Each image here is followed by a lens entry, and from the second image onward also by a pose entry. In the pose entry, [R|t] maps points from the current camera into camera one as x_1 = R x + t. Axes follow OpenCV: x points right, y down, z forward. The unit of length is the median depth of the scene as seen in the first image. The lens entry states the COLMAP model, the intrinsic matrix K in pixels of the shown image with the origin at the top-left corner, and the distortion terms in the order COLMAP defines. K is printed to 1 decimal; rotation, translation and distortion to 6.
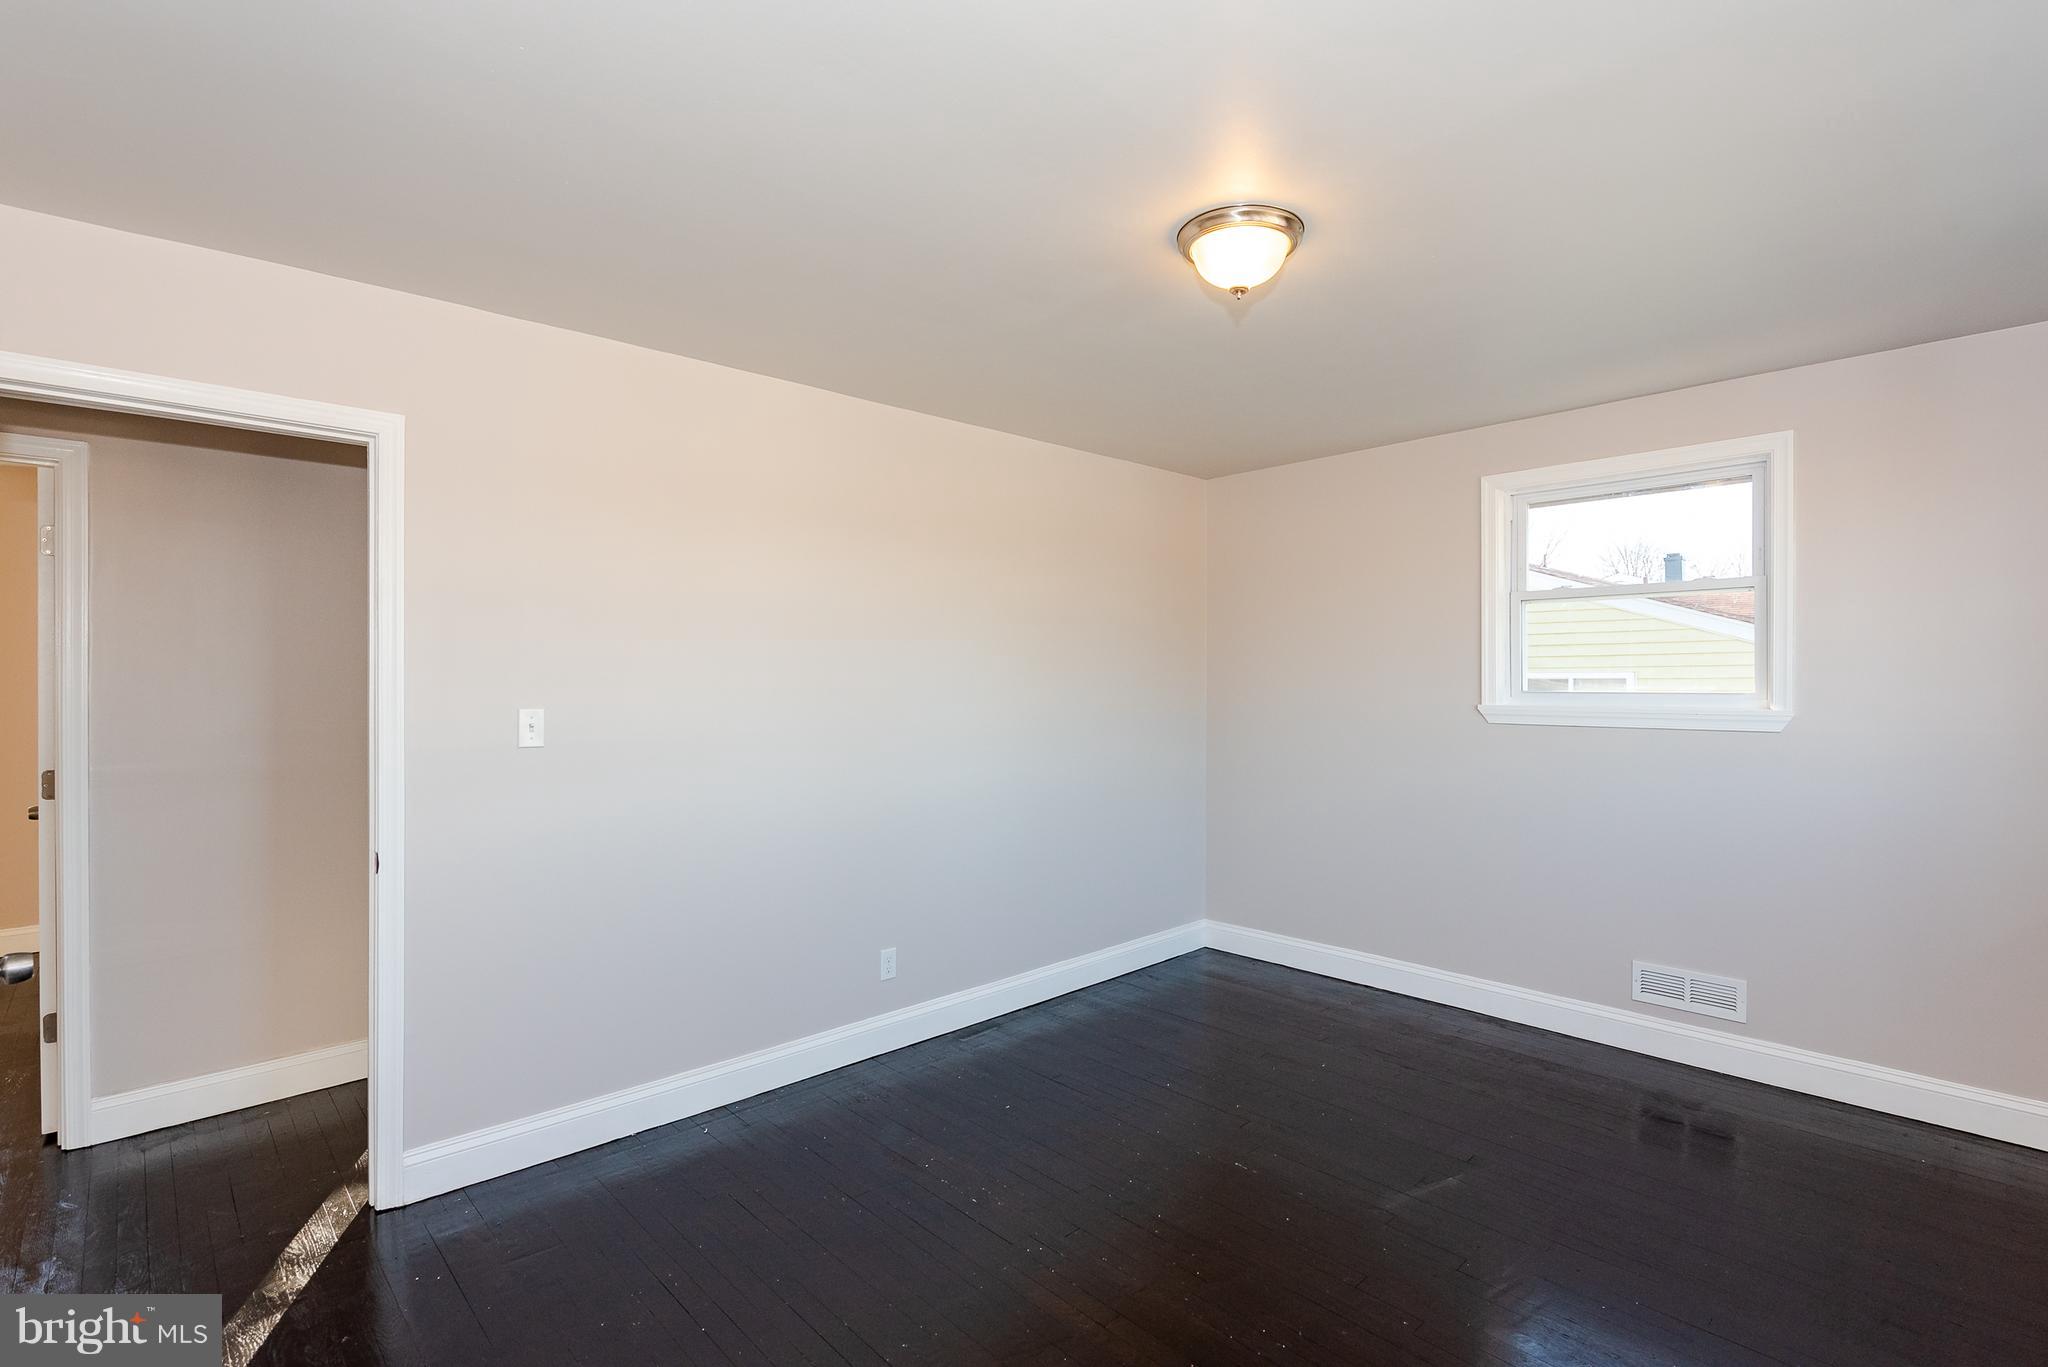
lens RADIAL K [[930.6, 0, 1024.0], [0, 930.6, 683.5], [0, 0, 1]] dist [-0.017347, -0.000327]
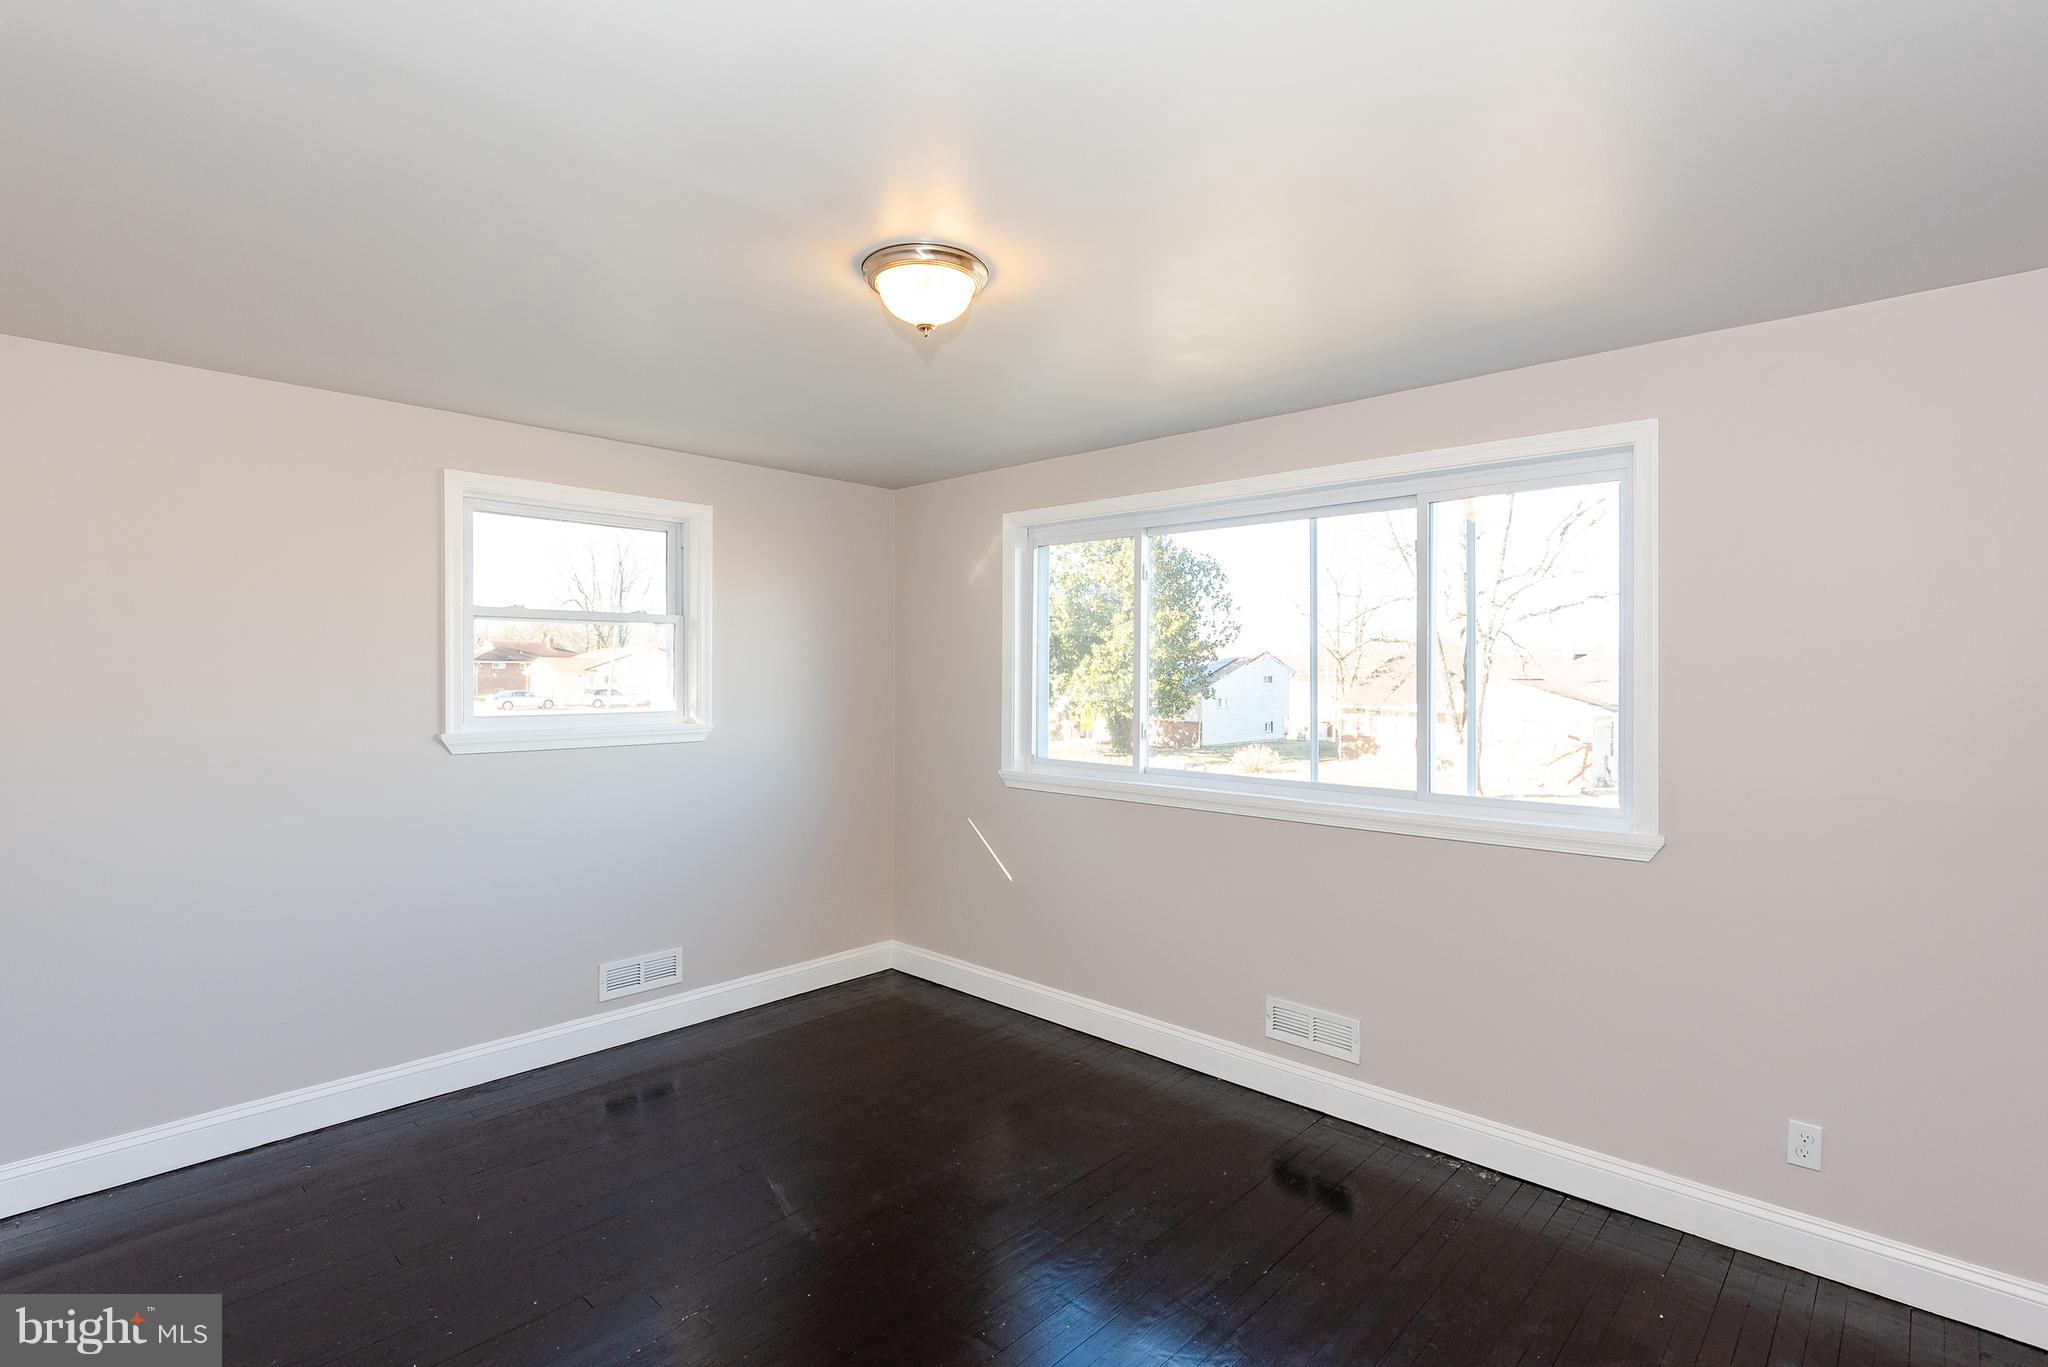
lens RADIAL K [[985.1, 0, 1017.5], [0, 985.1, 669.1], [0, 0, 1]] dist [0.000987, -0.000633]
pose [[-0.077726, 0.010497, 0.996920, -0.534779], [0.001548, 0.999945, -0.010409, -0.029727], [-0.996974, 0.000734, -0.077738, 0.631881]]
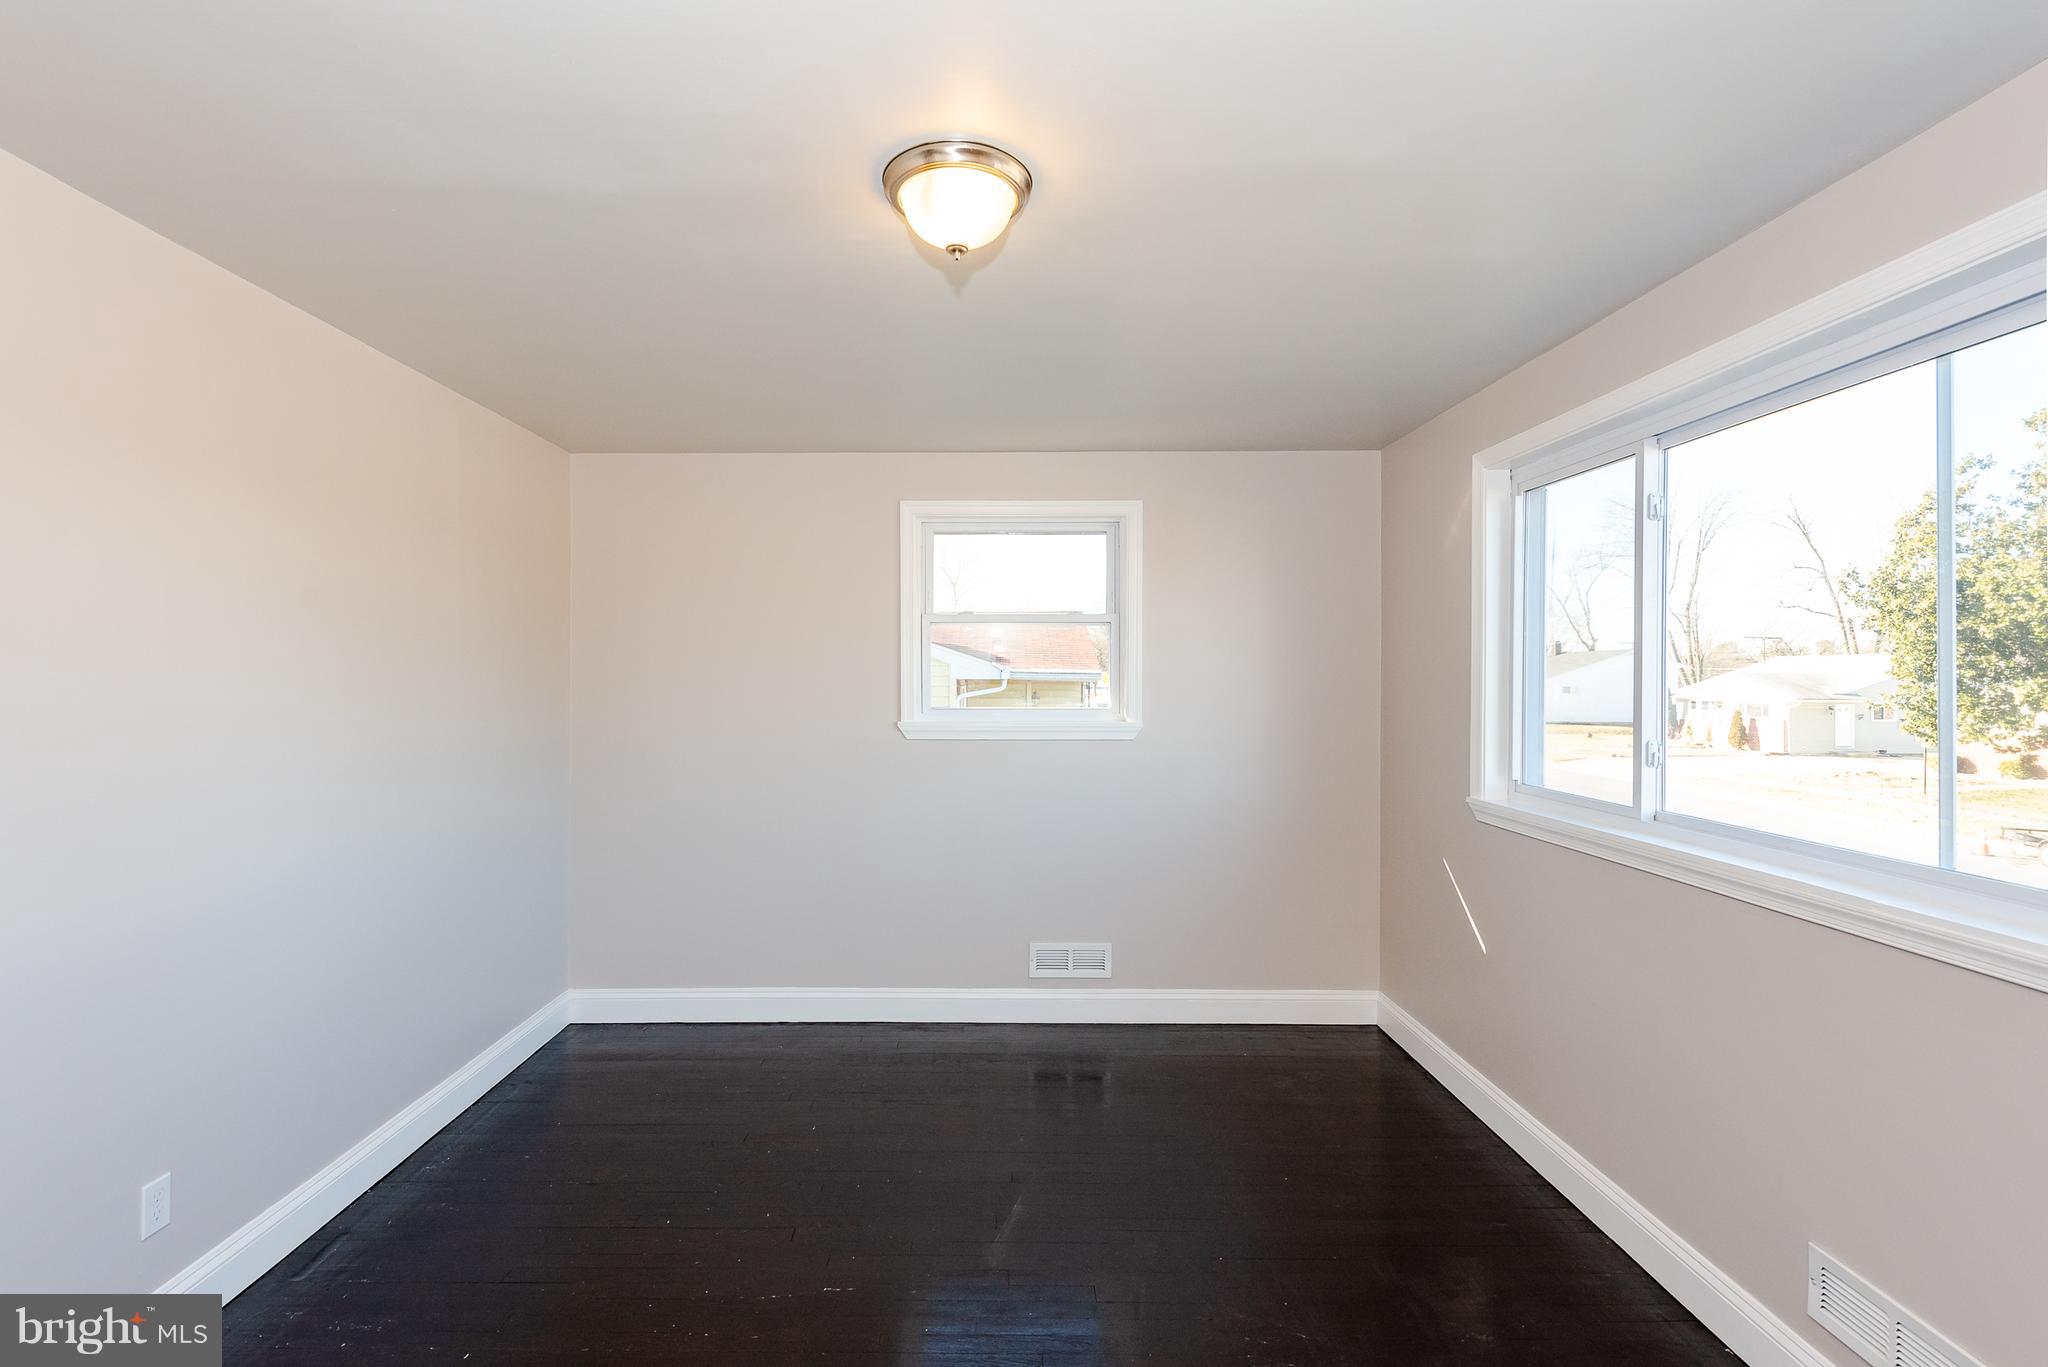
lens RADIAL K [[935.1, 0, 985.6], [0, 935.1, 682.0], [0, 0, 1]] dist [0.000125, -0.000993]
pose [[0.680545, 0.005660, 0.732684, -0.236123], [-0.002832, 0.999983, -0.005095, -0.017803], [-0.732701, 0.001393, 0.680550, 0.261619]]
